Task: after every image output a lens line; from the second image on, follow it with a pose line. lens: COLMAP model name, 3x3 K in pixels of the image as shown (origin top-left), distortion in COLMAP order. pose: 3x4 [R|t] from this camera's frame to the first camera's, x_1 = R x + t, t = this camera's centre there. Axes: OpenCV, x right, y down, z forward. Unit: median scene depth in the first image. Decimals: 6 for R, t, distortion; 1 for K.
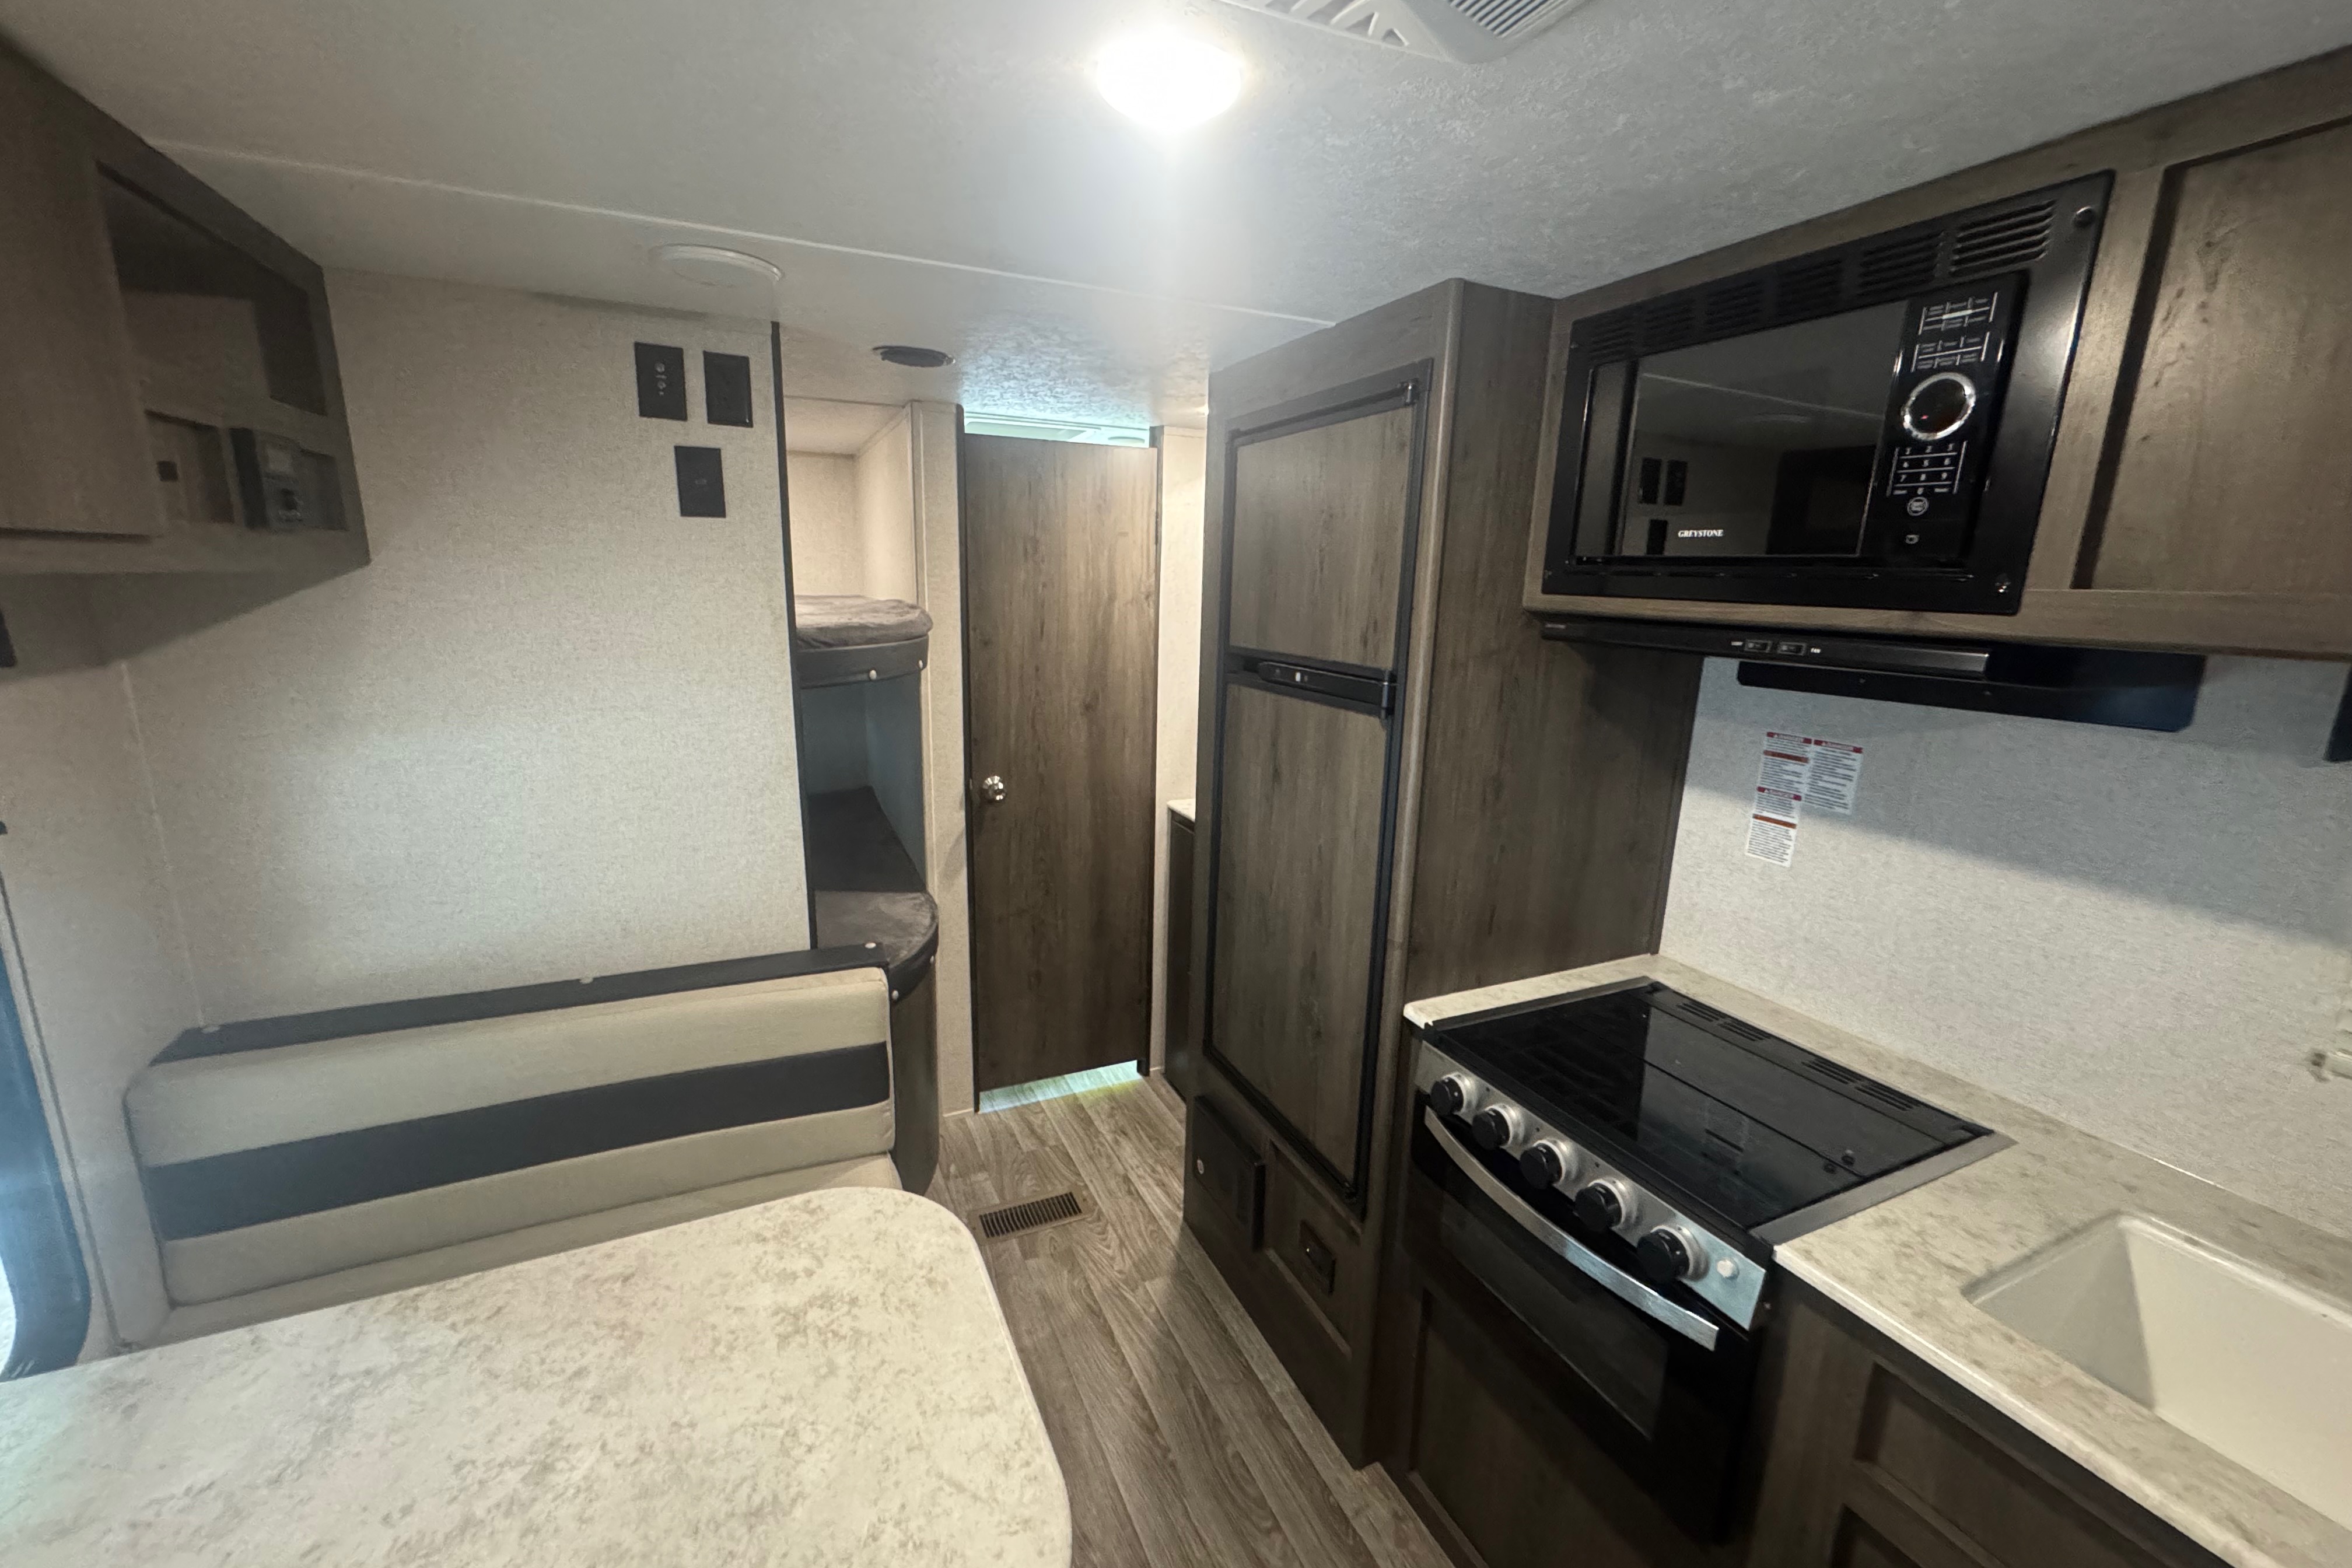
lens RADIAL K [[937.1, 0, 1173.4], [0, 937.1, 782.1], [0, 0, 1]] dist [-0.000920, -0.000460]
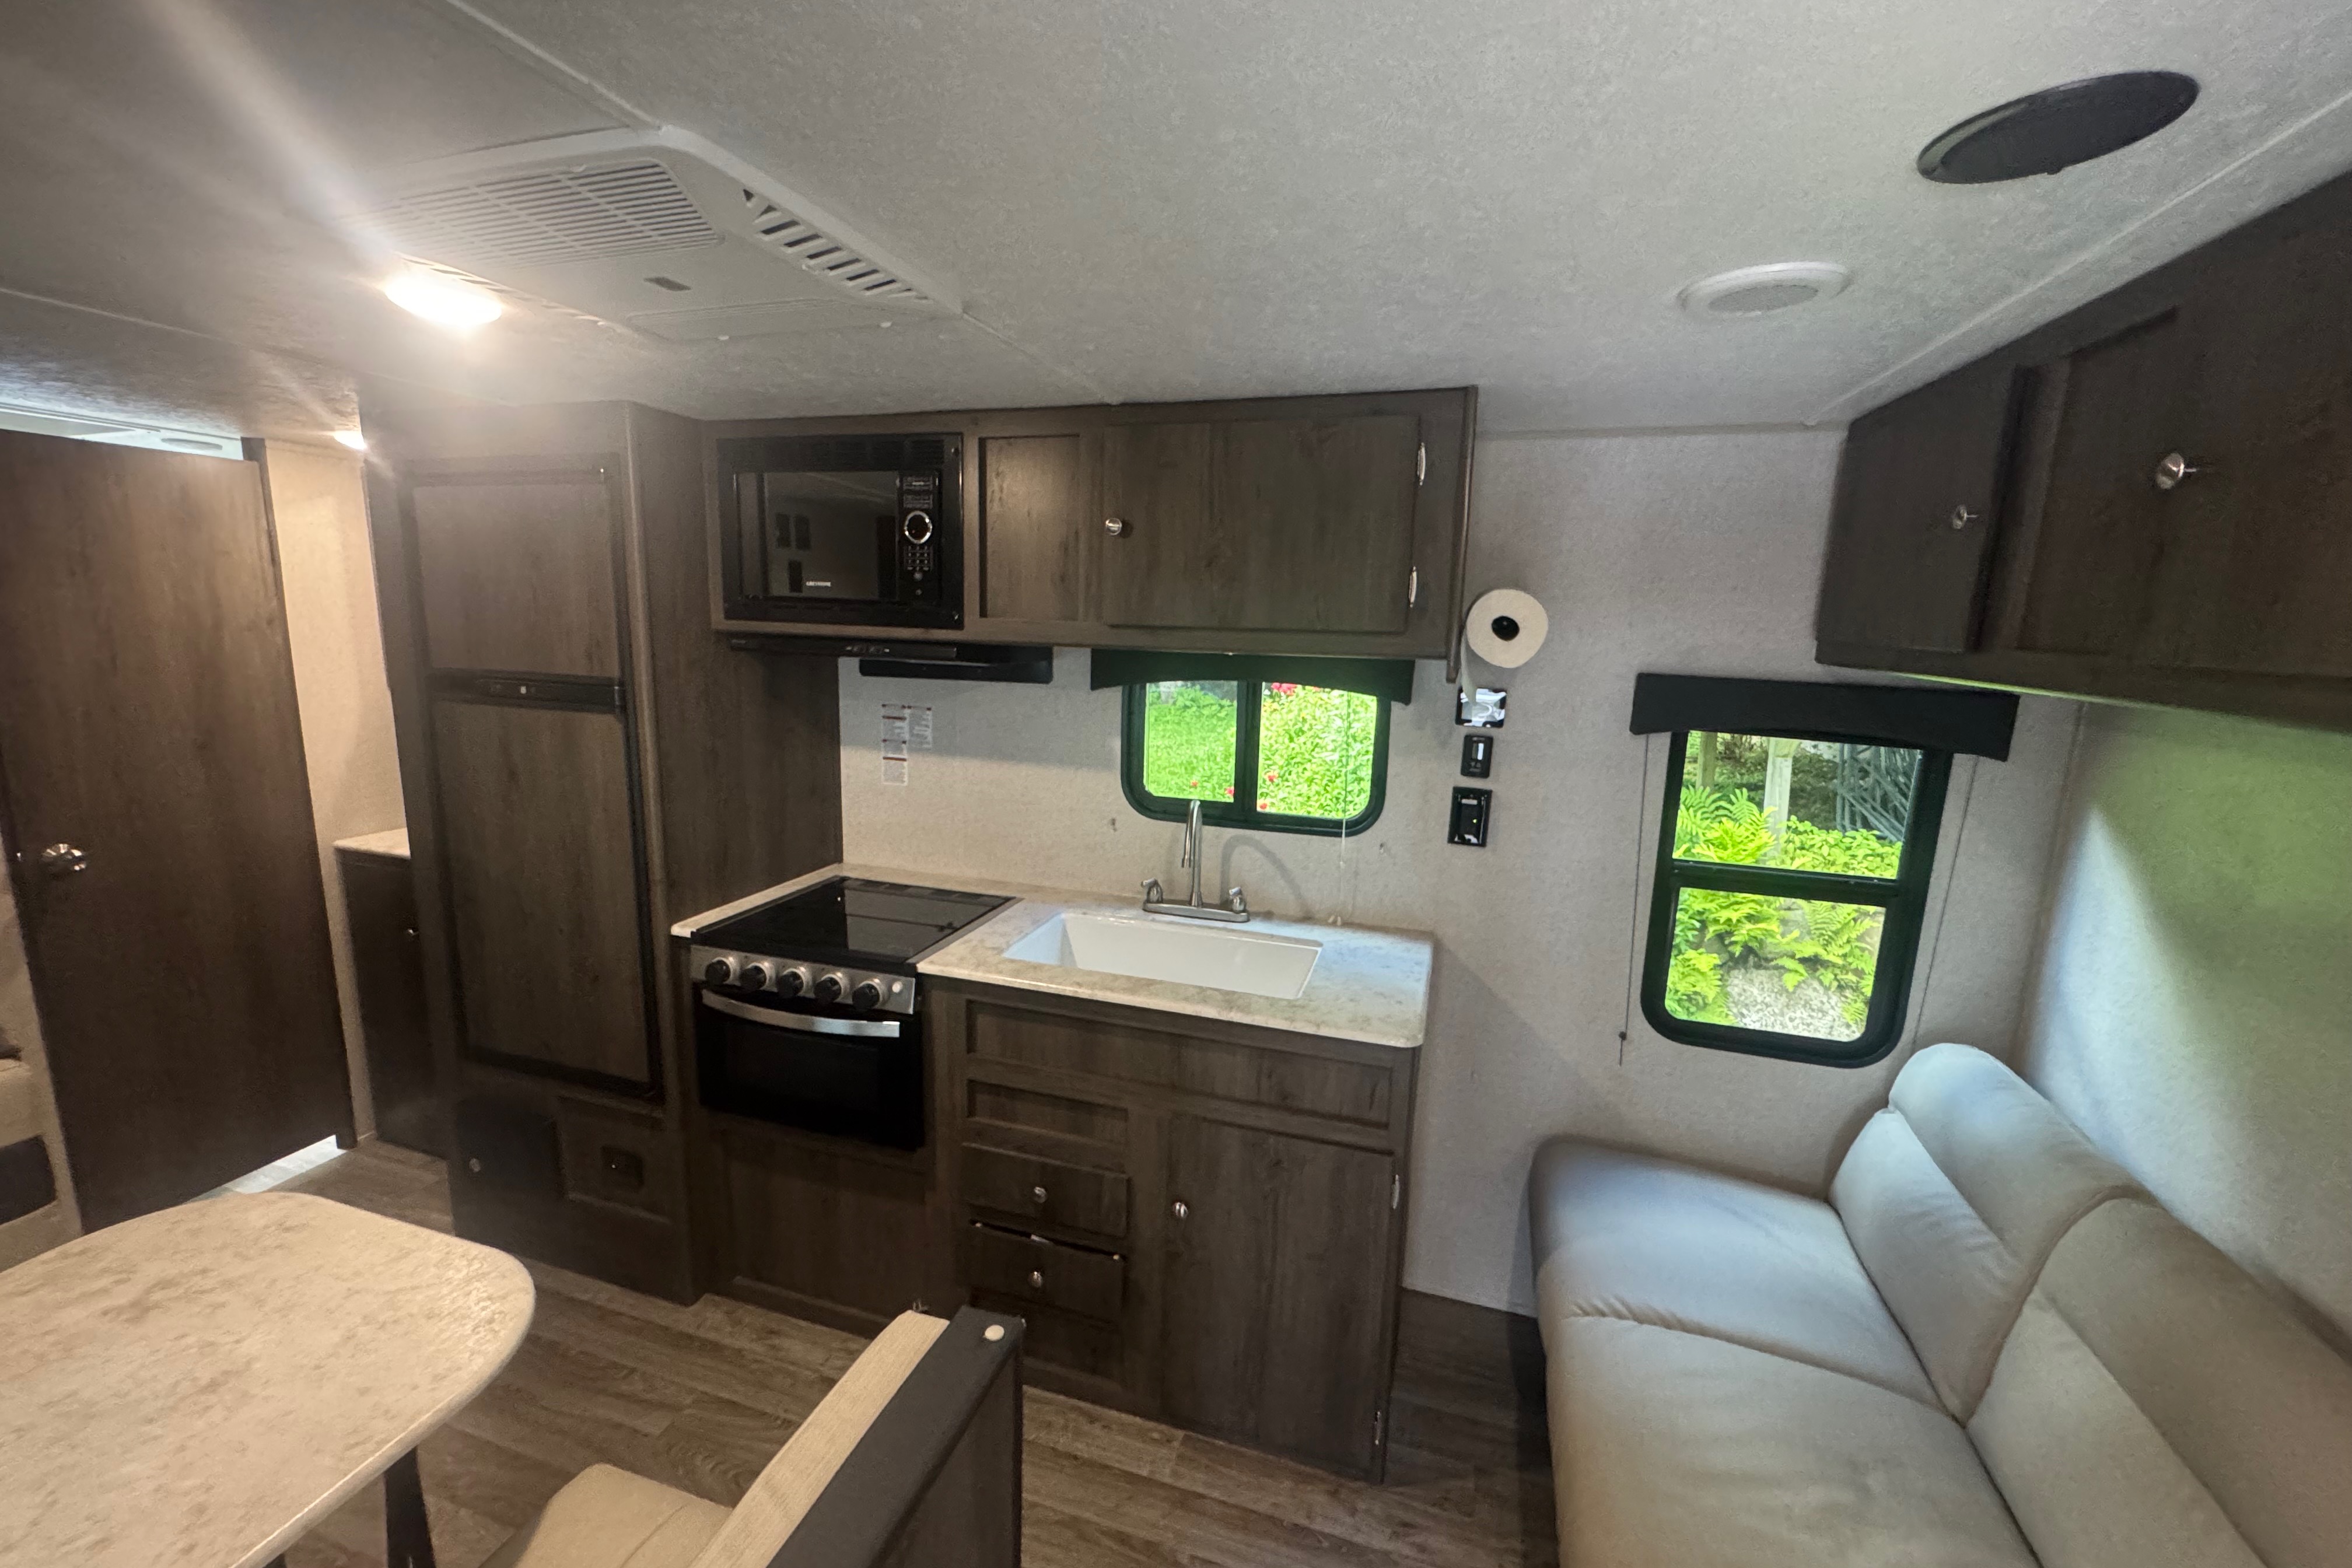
lens RADIAL K [[937.1, 0, 1173.4], [0, 937.1, 782.1], [0, 0, 1]] dist [-0.000920, -0.000460]
pose [[0.668948, -0.135105, 0.730927, -0.213706], [0.147851, 0.987879, 0.047286, 0.074286], [-0.728456, 0.076436, 0.680815, -0.429665]]
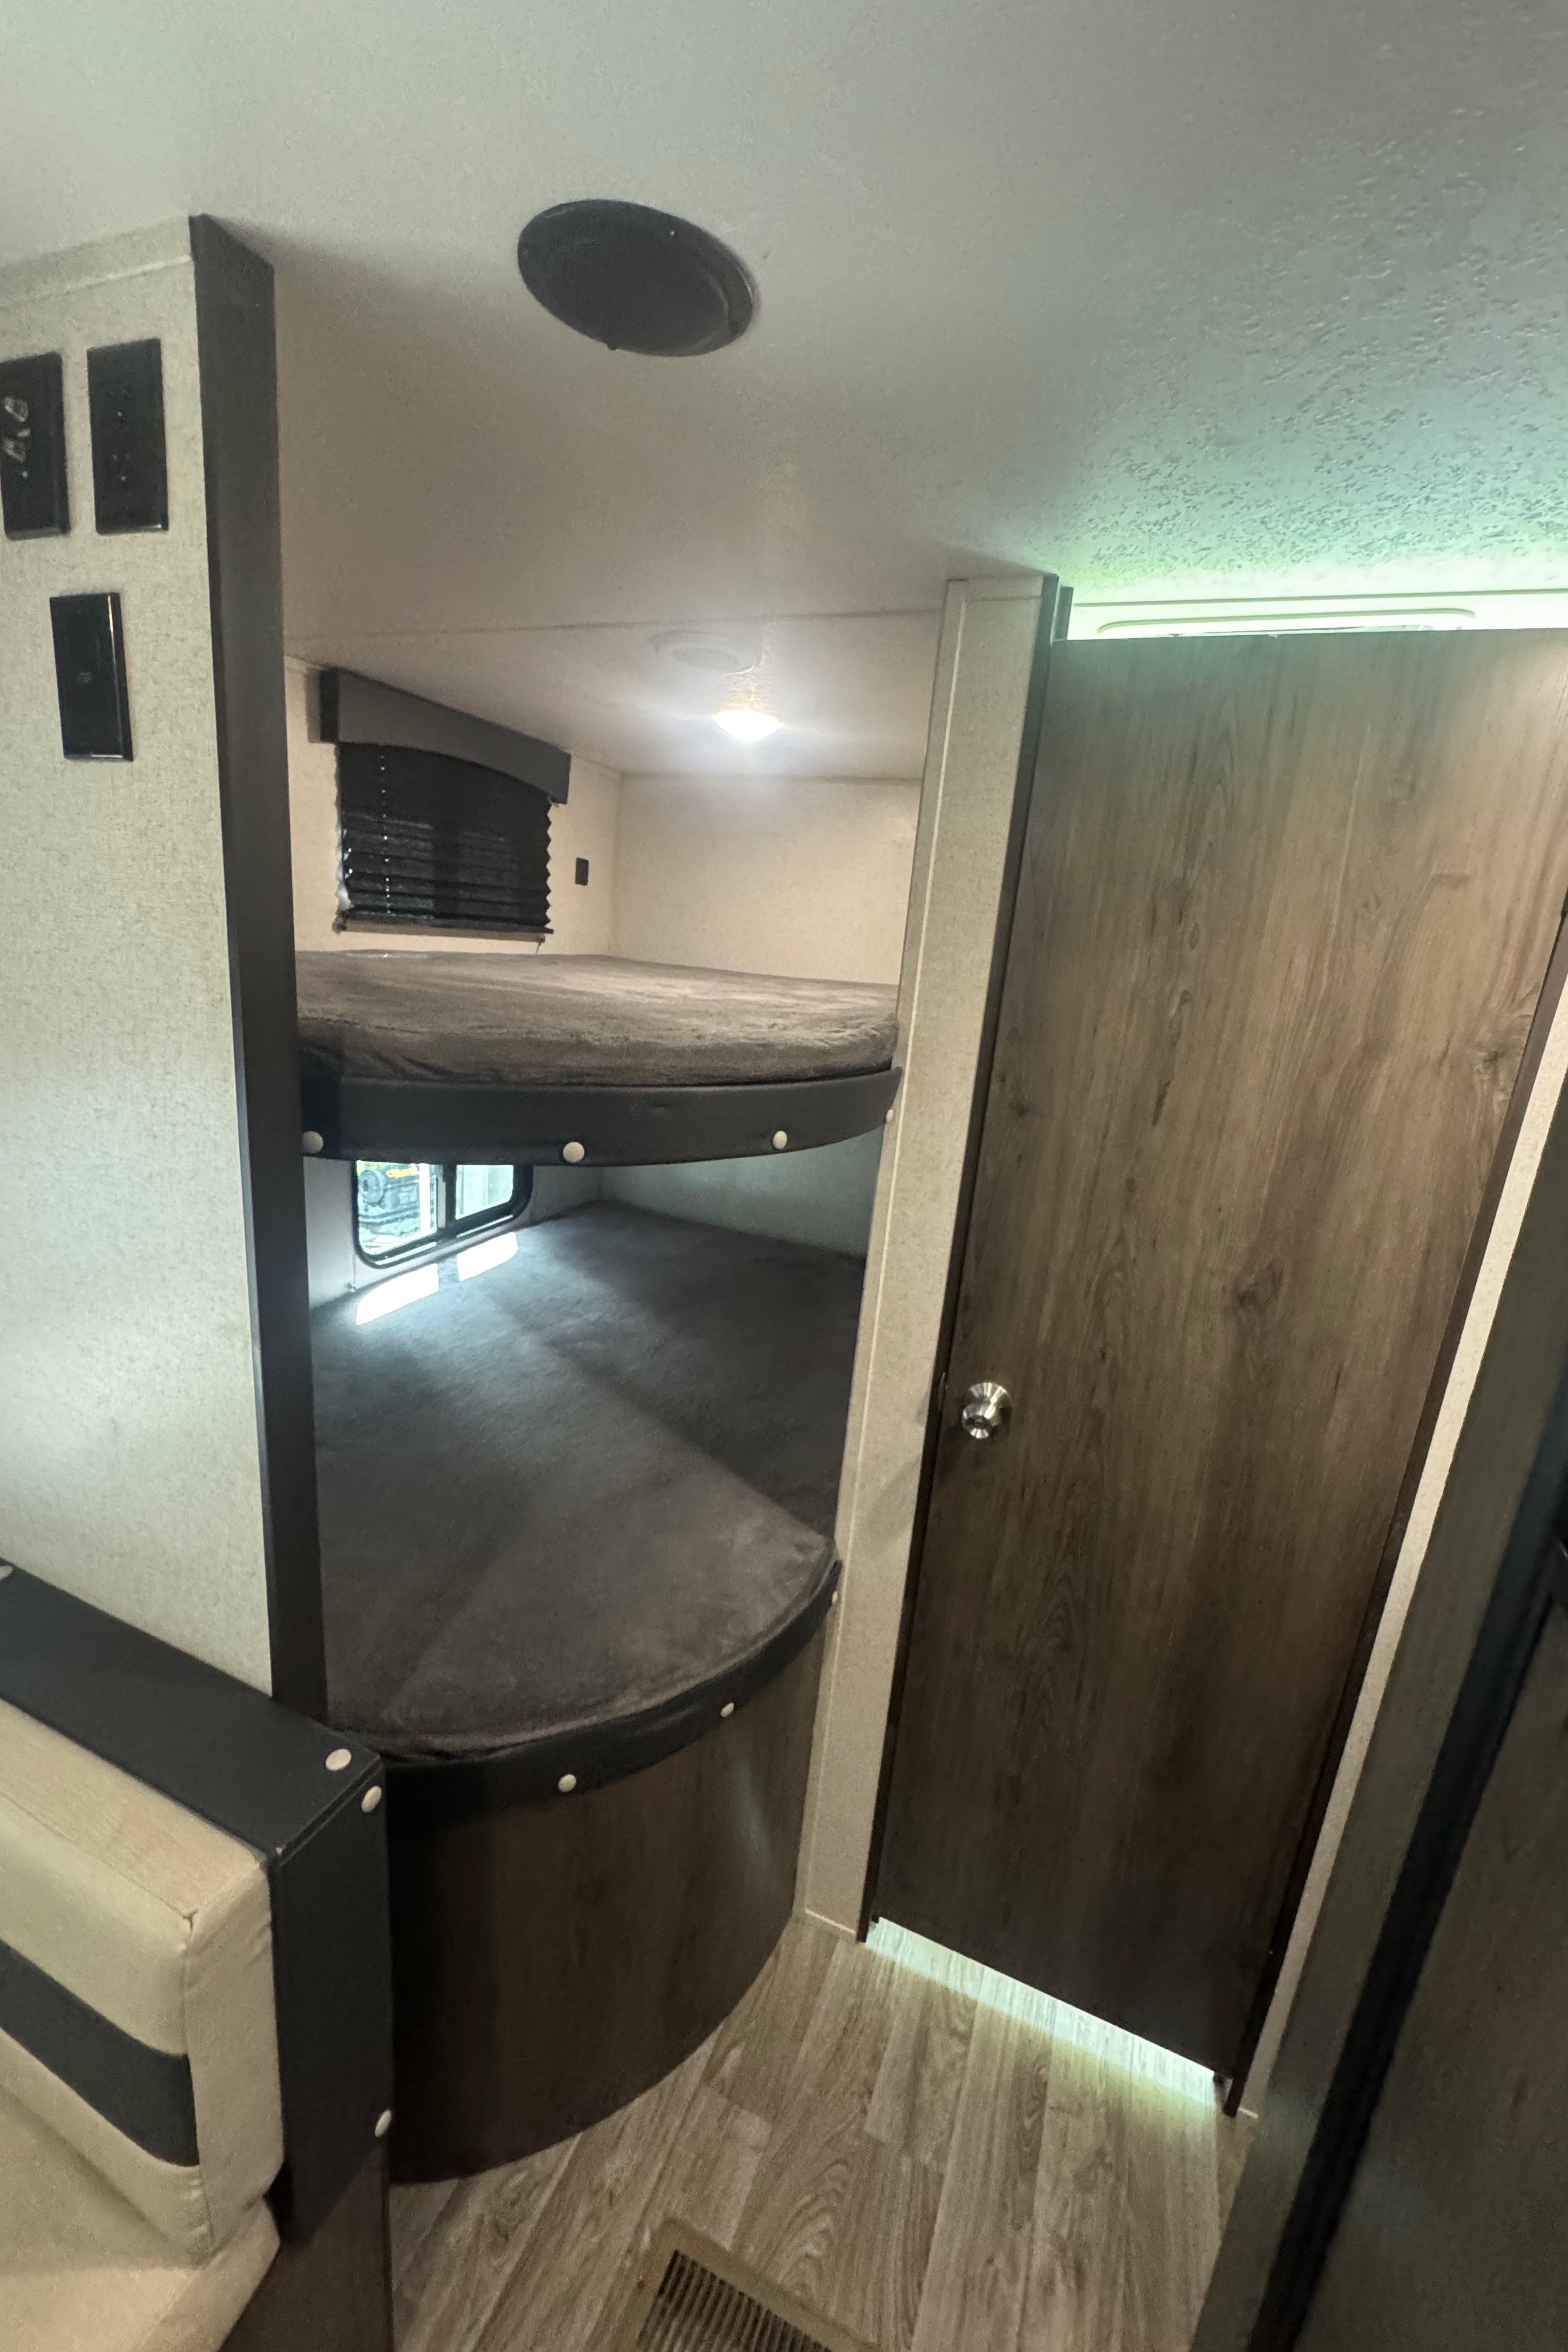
lens RADIAL K [[937.1, 0, 787.0], [0, 937.1, 1171.0], [0, 0, 1]] dist [-0.000920, -0.000460]
pose [[0.686235, 0.214216, -0.695121, 0.077333], [-0.225978, 0.971148, 0.076190, -0.203198], [0.691387, 0.104798, 0.714844, 0.936221]]
